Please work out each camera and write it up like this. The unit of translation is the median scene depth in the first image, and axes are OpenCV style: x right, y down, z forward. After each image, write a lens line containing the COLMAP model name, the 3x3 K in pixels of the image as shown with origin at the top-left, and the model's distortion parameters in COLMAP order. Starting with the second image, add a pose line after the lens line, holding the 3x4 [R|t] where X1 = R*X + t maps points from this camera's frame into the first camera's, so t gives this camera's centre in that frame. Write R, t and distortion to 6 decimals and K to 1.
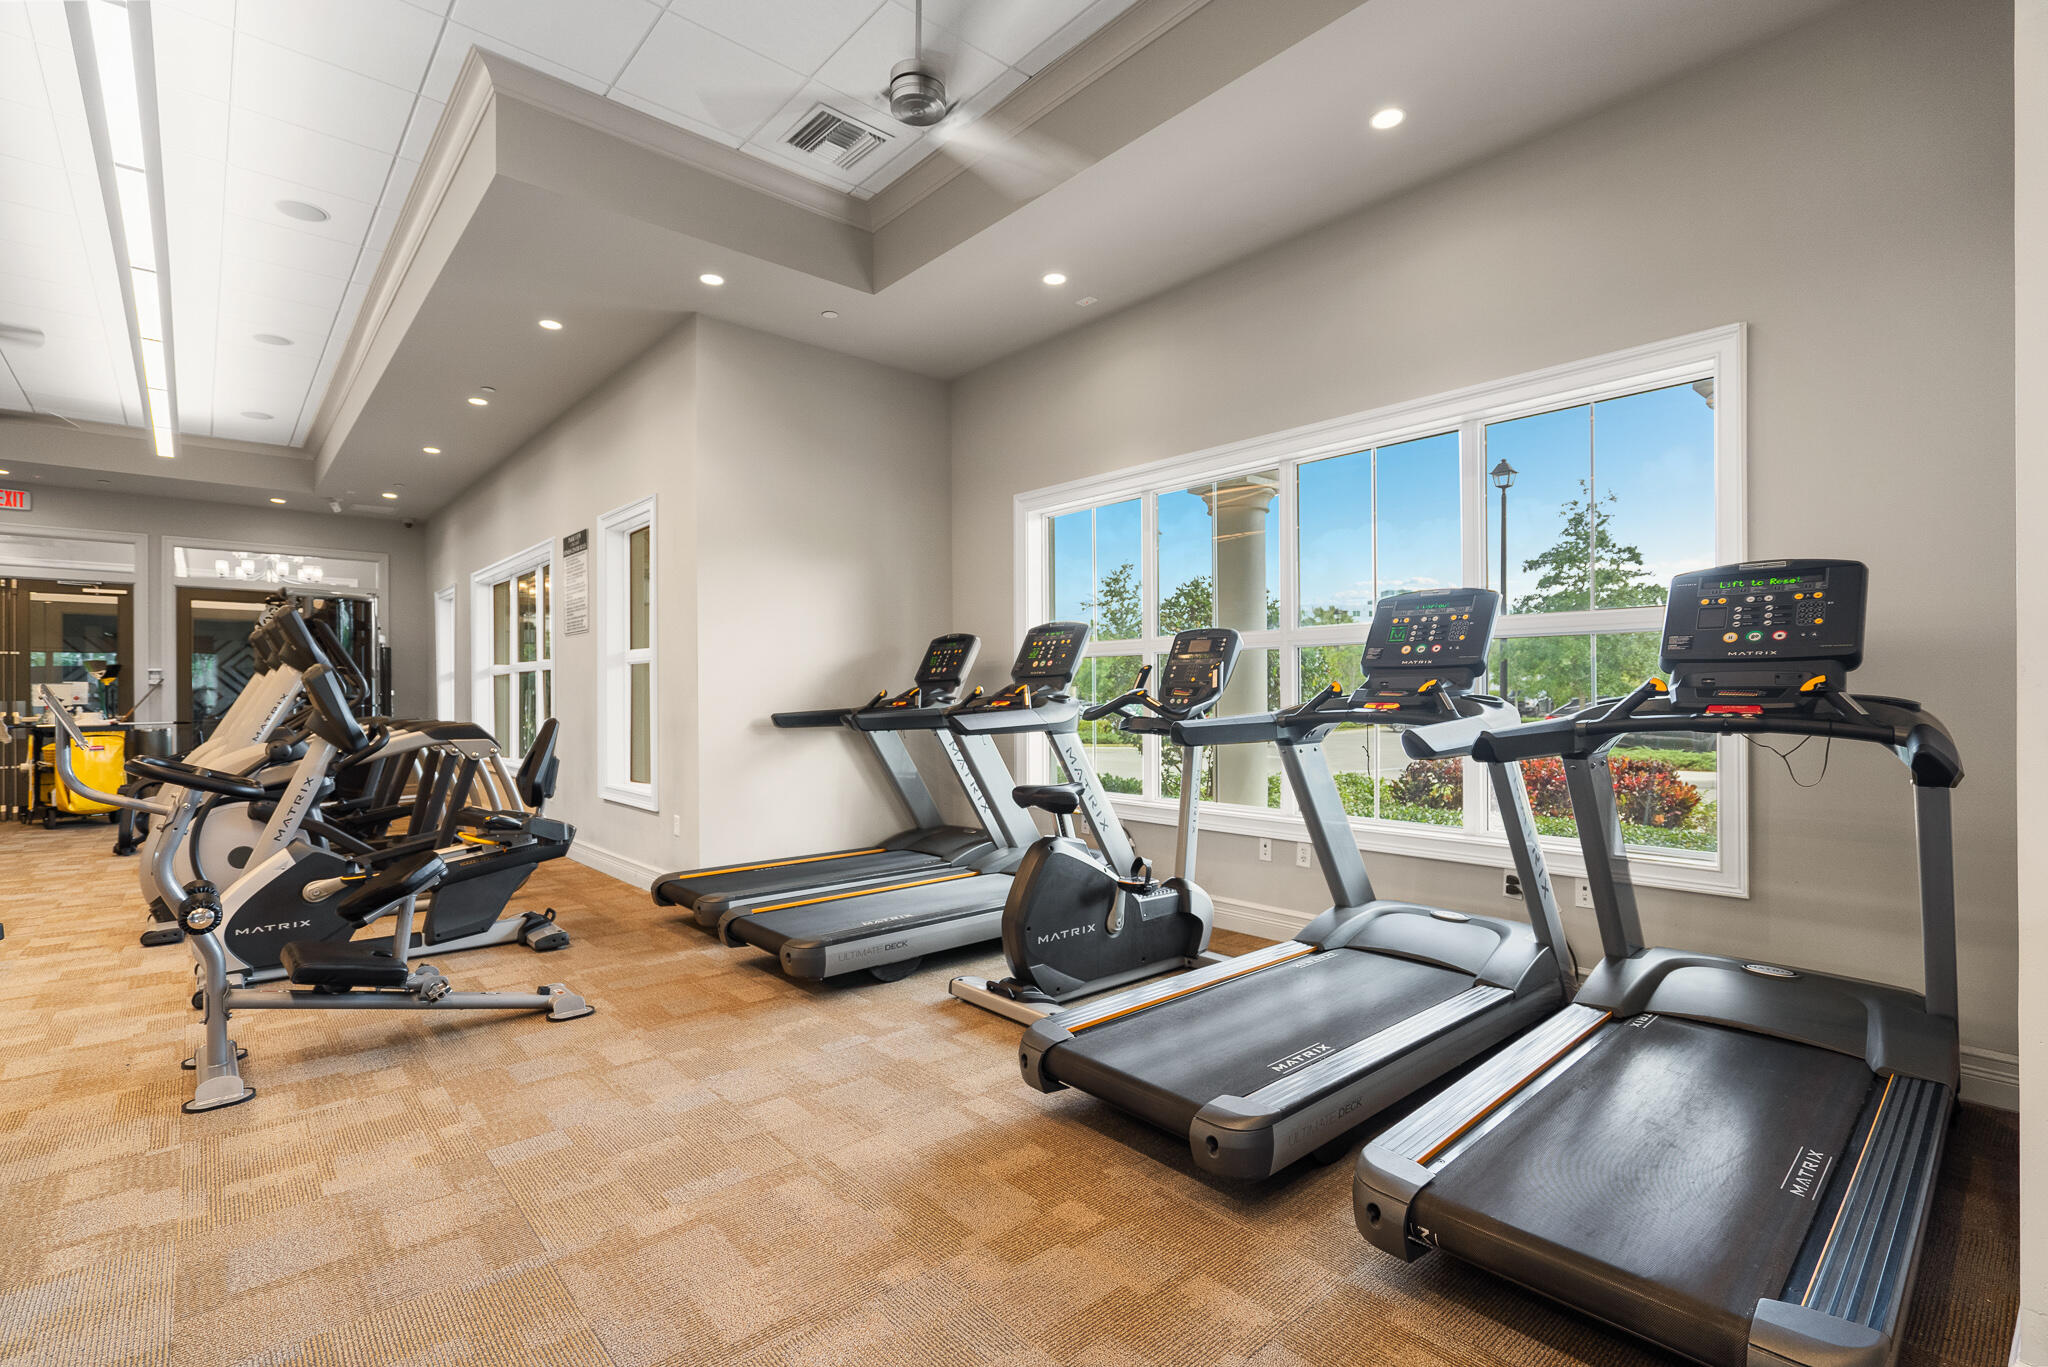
lens RADIAL K [[920.6, 0, 1027.2], [0, 920.6, 688.8], [0, 0, 1]] dist [0.001466, 0.000381]
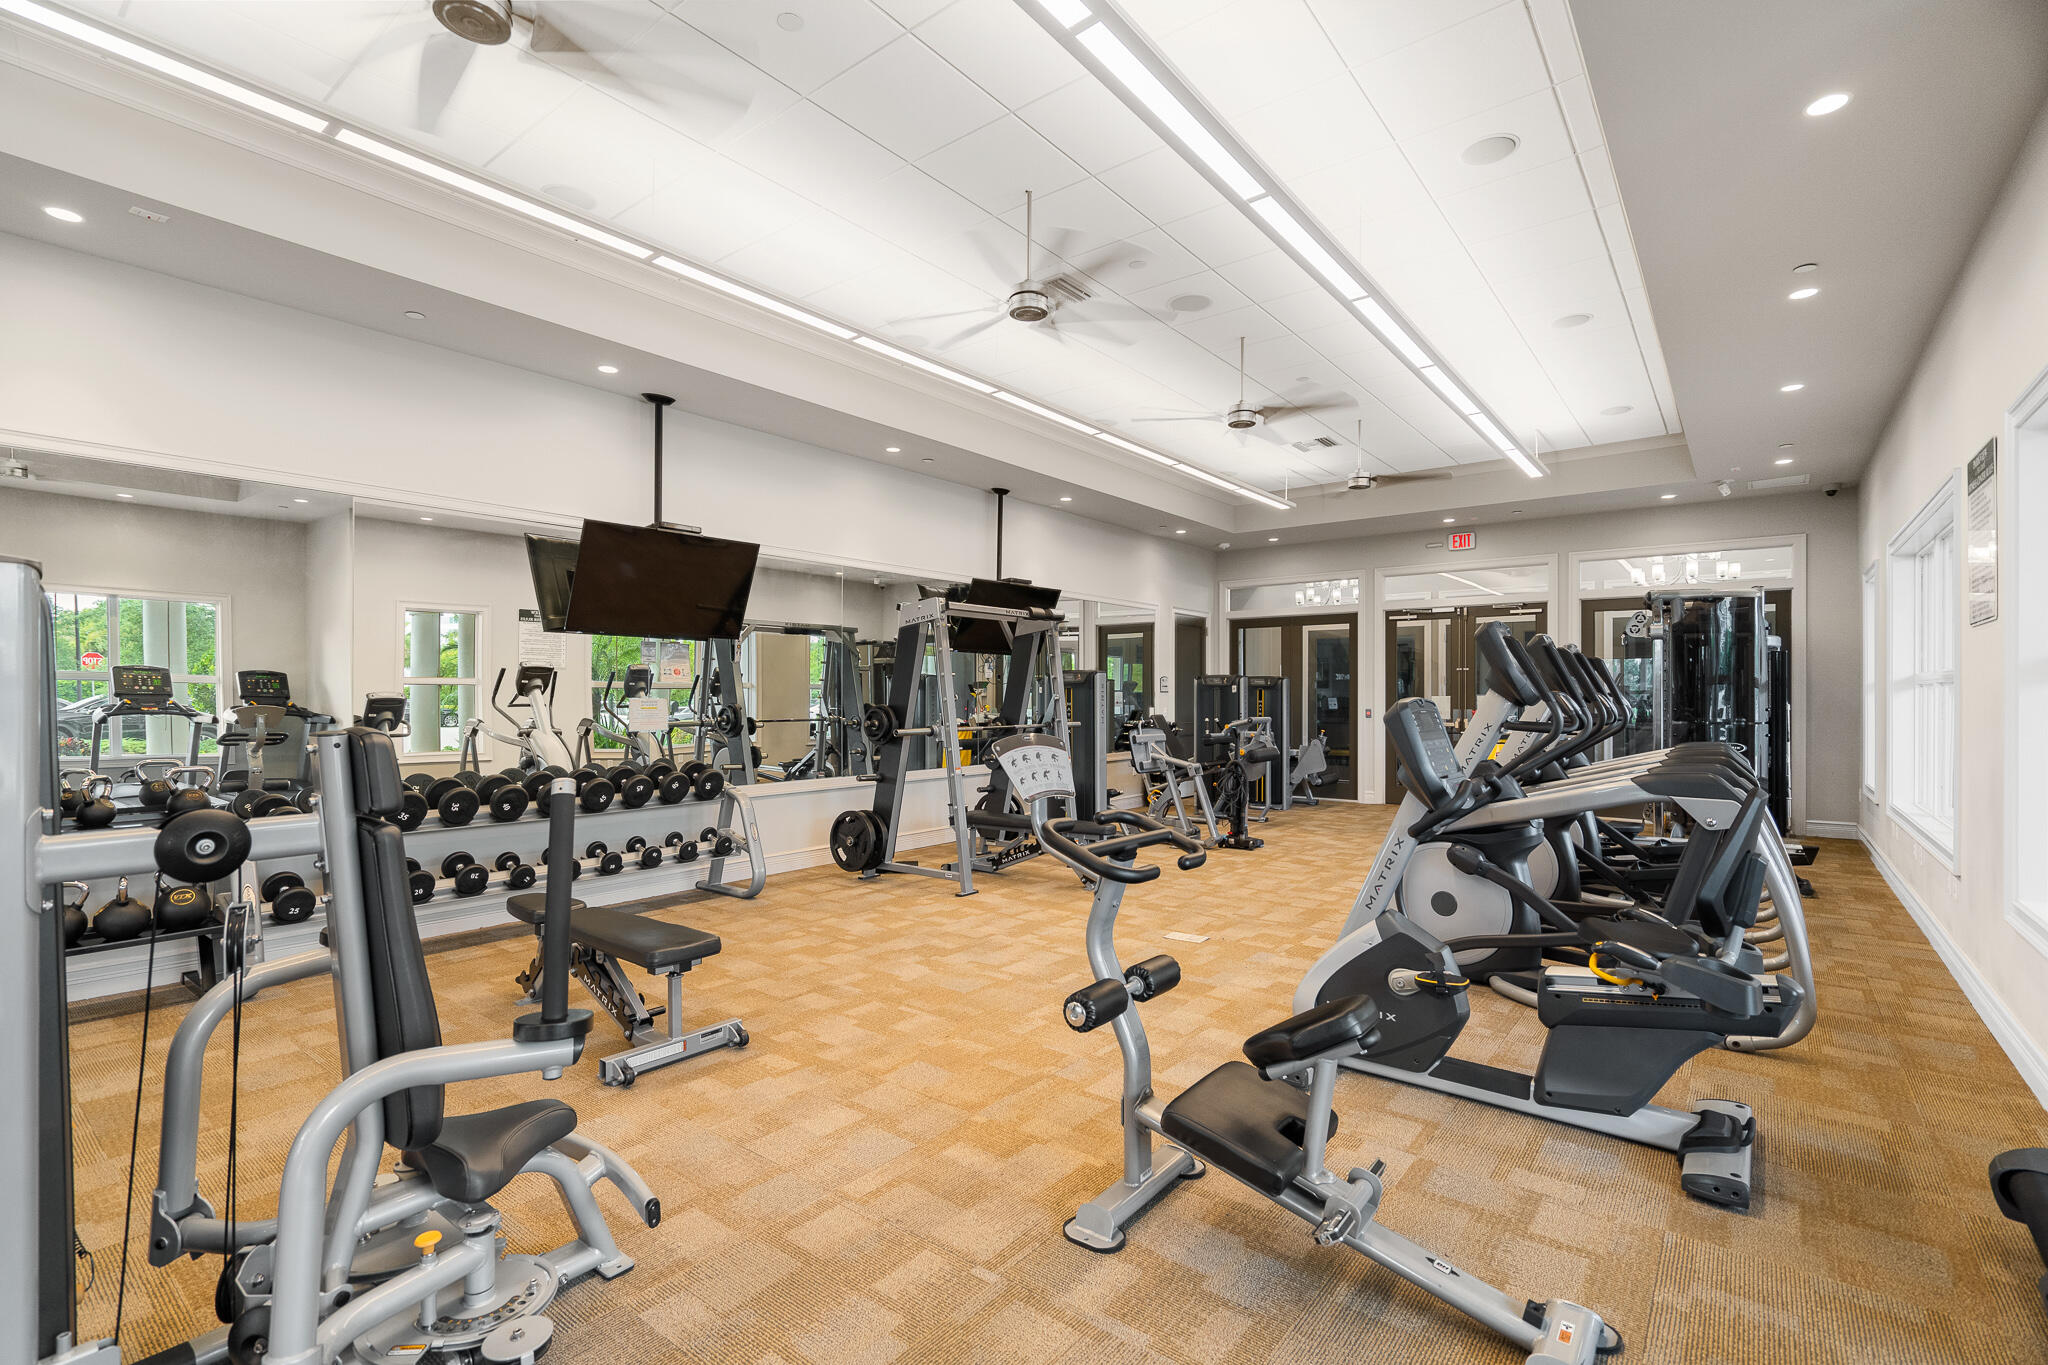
lens RADIAL K [[920.6, 0, 1024.2], [0, 920.6, 693.6], [0, 0, 1]] dist [0.001466, 0.000381]
pose [[0.173436, 0.004701, -0.984834, -0.022224], [0.003654, 0.999979, 0.005417, -0.021475], [0.984838, -0.004538, 0.173415, 0.310482]]
